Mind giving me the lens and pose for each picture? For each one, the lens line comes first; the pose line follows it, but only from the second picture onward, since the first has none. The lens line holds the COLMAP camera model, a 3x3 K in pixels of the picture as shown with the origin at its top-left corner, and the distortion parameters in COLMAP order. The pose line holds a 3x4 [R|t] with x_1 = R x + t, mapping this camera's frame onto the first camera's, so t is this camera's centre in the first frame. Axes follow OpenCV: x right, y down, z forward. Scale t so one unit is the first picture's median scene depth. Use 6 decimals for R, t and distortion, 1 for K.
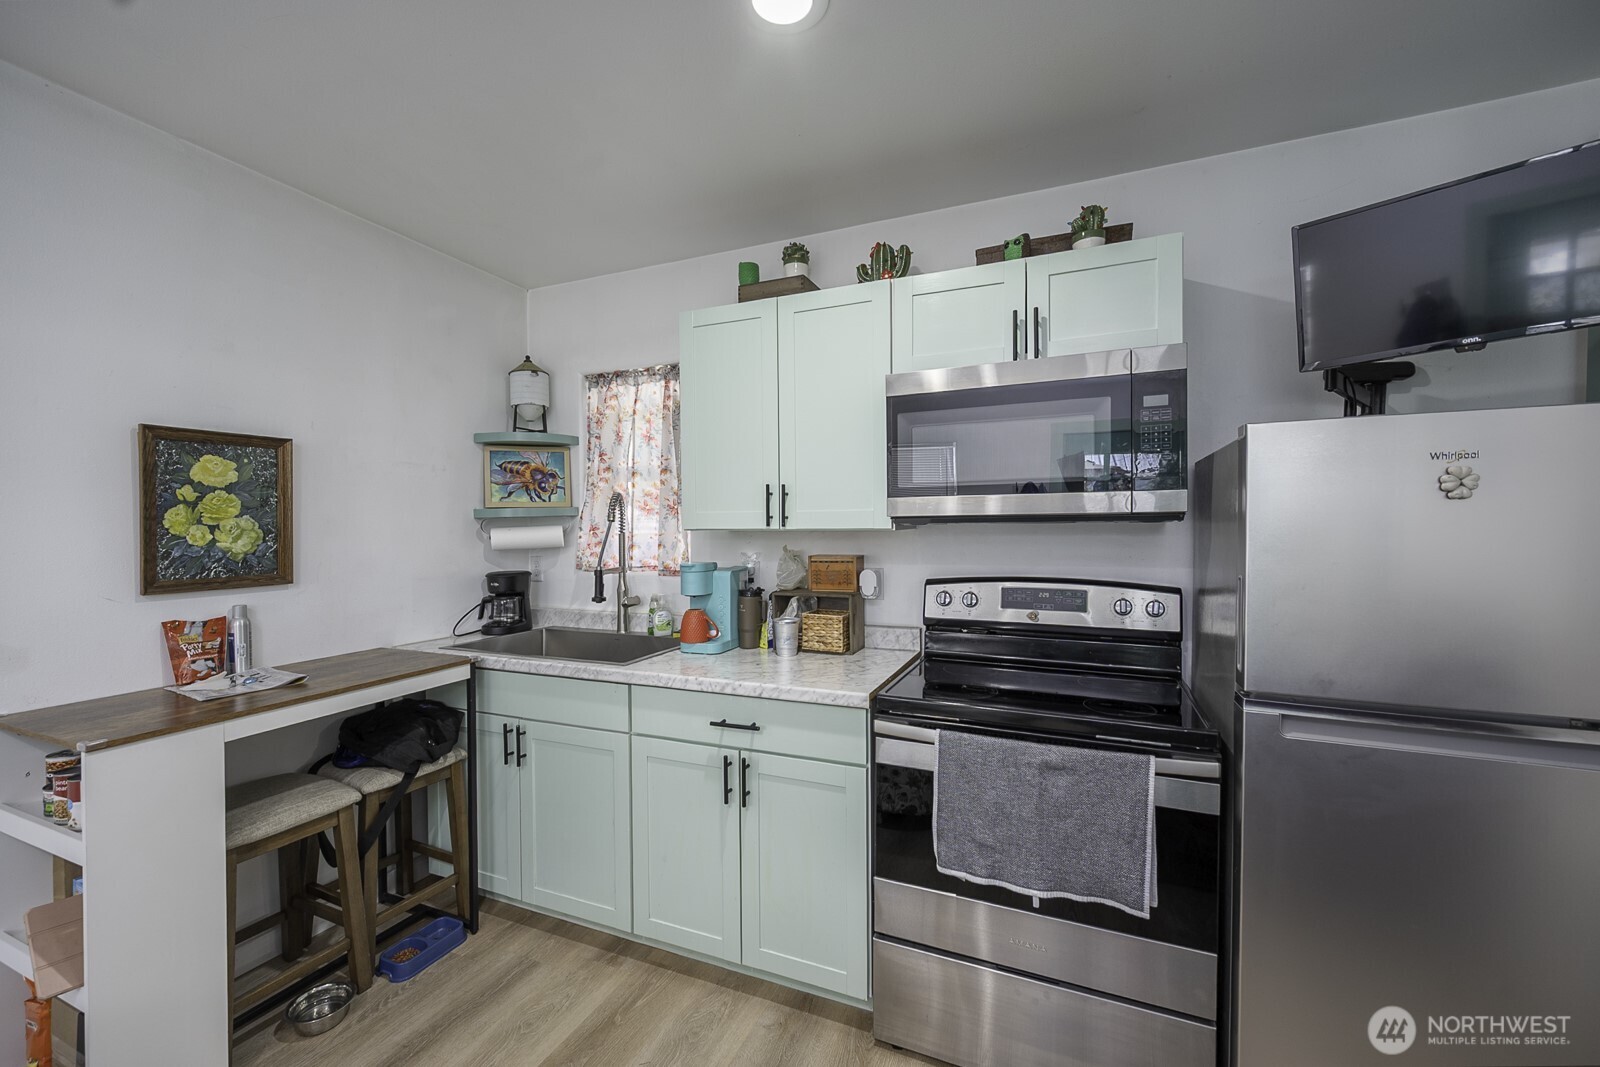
lens RADIAL K [[646.4, 0, 800.0], [0, 646.4, 533.5], [0, 0, 1]] dist [0.000792, 0.000513]
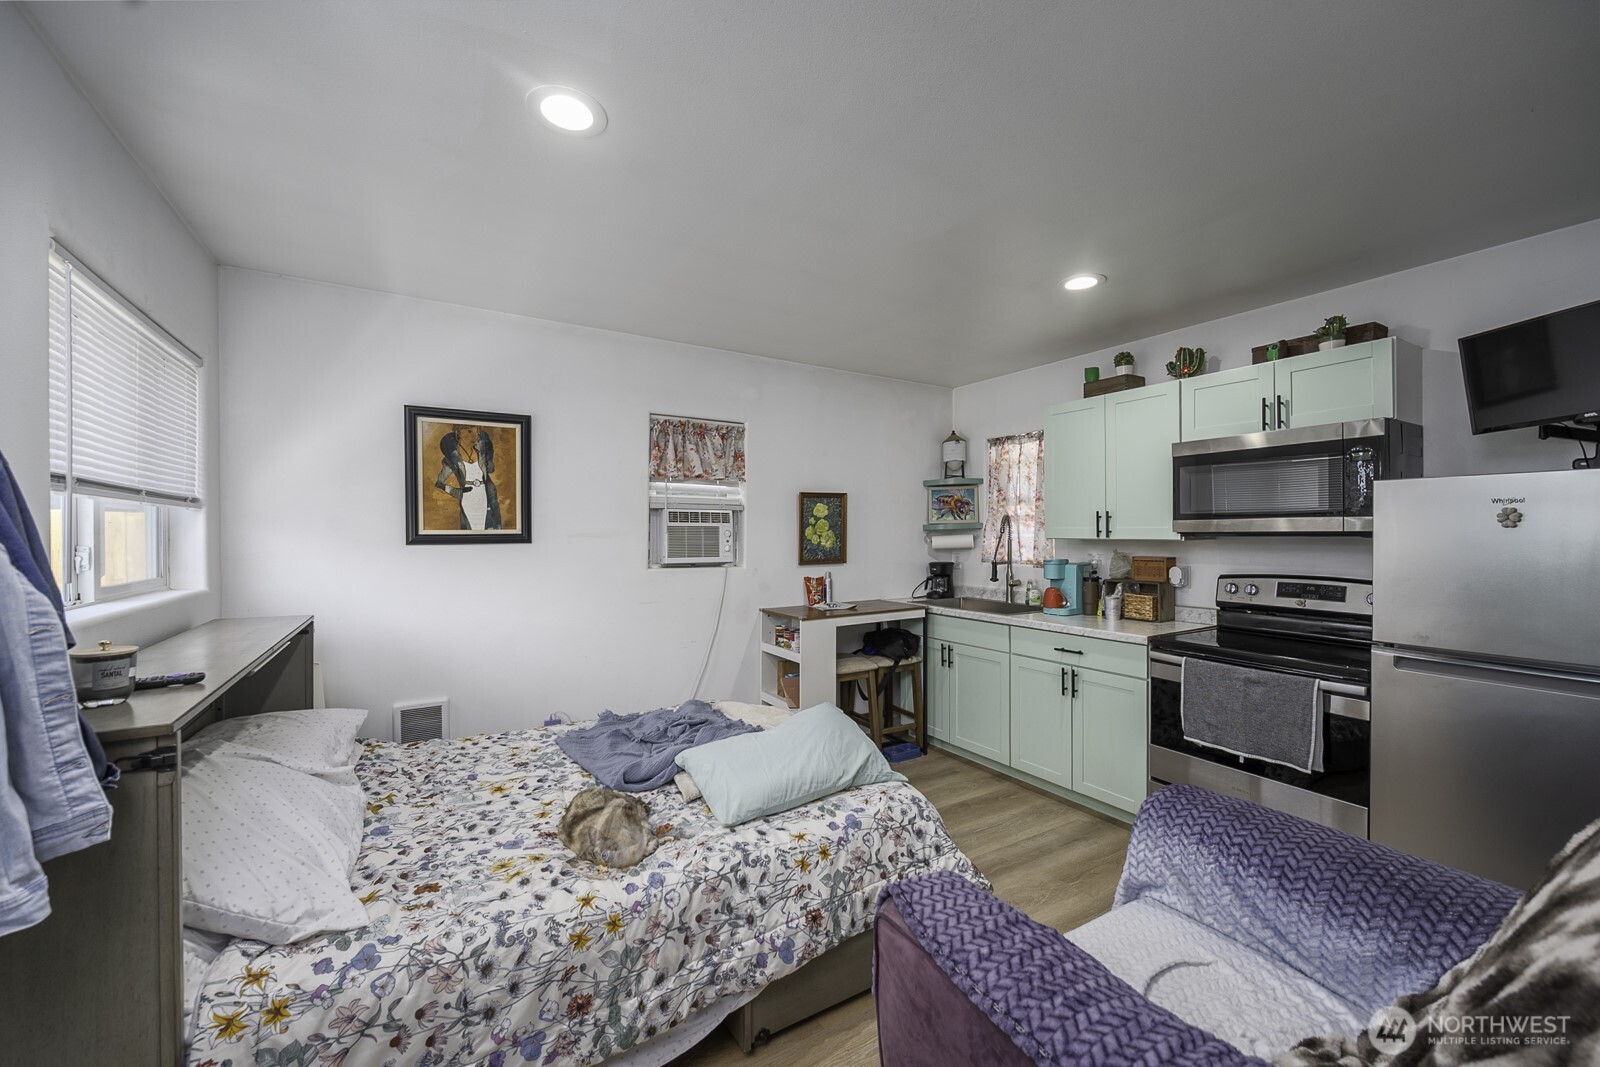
lens RADIAL K [[646.4, 0, 800.0], [0, 646.4, 533.5], [0, 0, 1]] dist [0.000792, 0.000513]
pose [[0.819419, 0.005801, -0.573165, 0.260799], [-0.008417, 0.999963, -0.001914, -0.010674], [0.573133, 0.006393, 0.819438, -0.731522]]
